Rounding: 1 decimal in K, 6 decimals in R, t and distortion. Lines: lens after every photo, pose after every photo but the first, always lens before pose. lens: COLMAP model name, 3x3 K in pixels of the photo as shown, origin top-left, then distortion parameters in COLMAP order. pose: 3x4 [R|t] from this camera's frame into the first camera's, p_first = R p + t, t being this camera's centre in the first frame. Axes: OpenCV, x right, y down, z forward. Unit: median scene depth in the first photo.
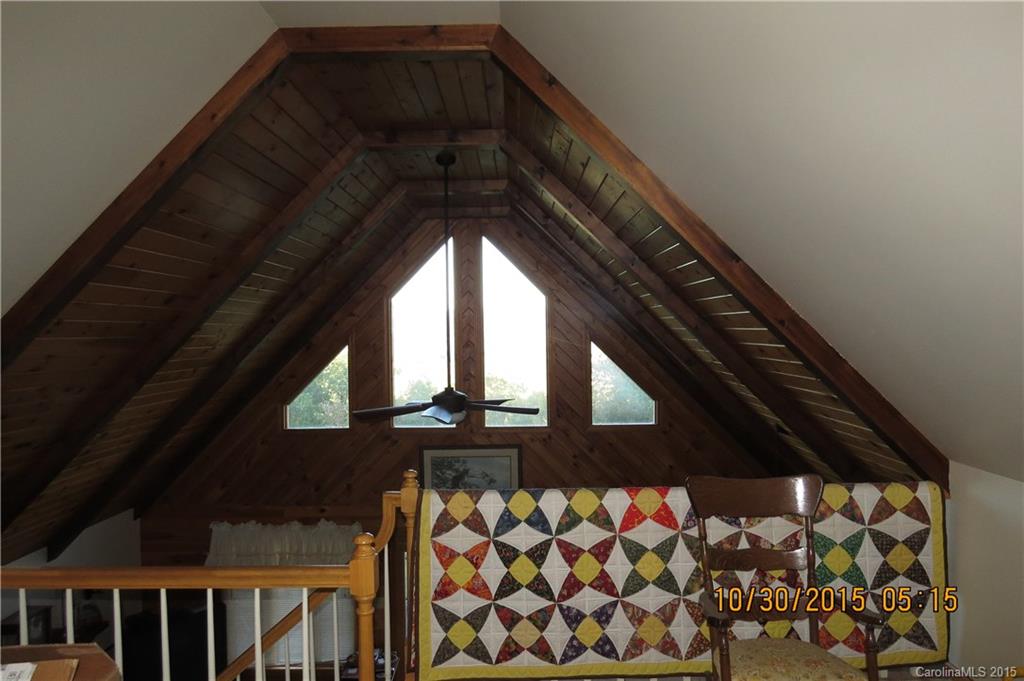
lens RADIAL K [[730.5, 0, 513.9], [0, 730.5, 338.0], [0, 0, 1]] dist [-0.023379, 0.003063]
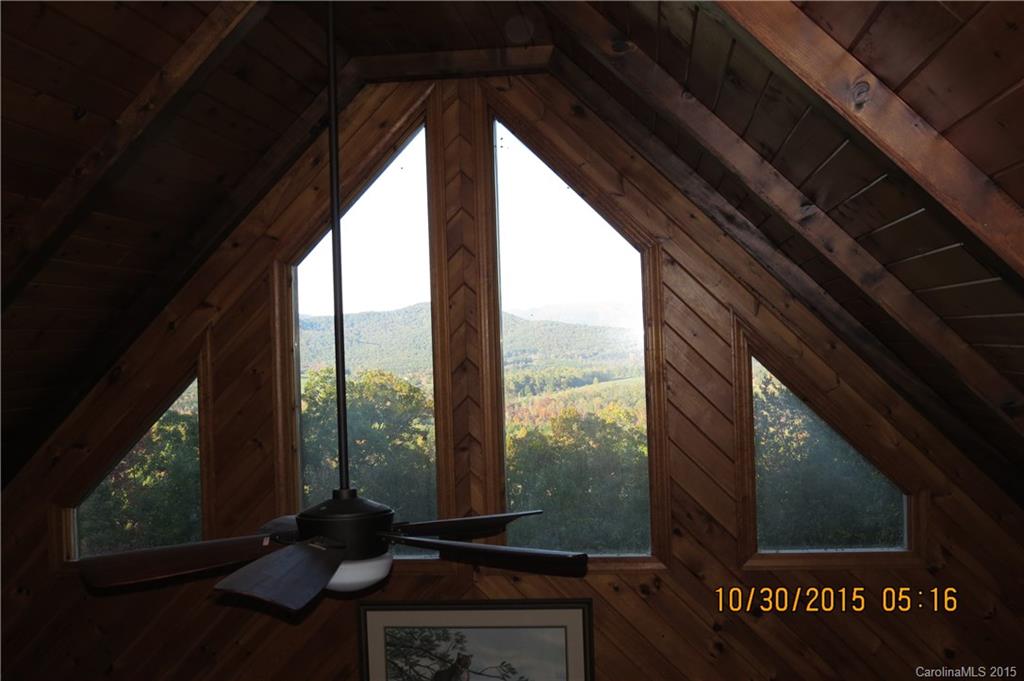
lens RADIAL K [[1225.7, 0, 507.2], [0, 1225.7, 342.2], [0, 0, 1]] dist [-0.051845, 0.000000]
pose [[0.994253, -0.017551, -0.105610, 0.039982], [0.016741, 0.999823, -0.008549, 0.000054], [0.105741, 0.006732, 0.994371, 0.279786]]
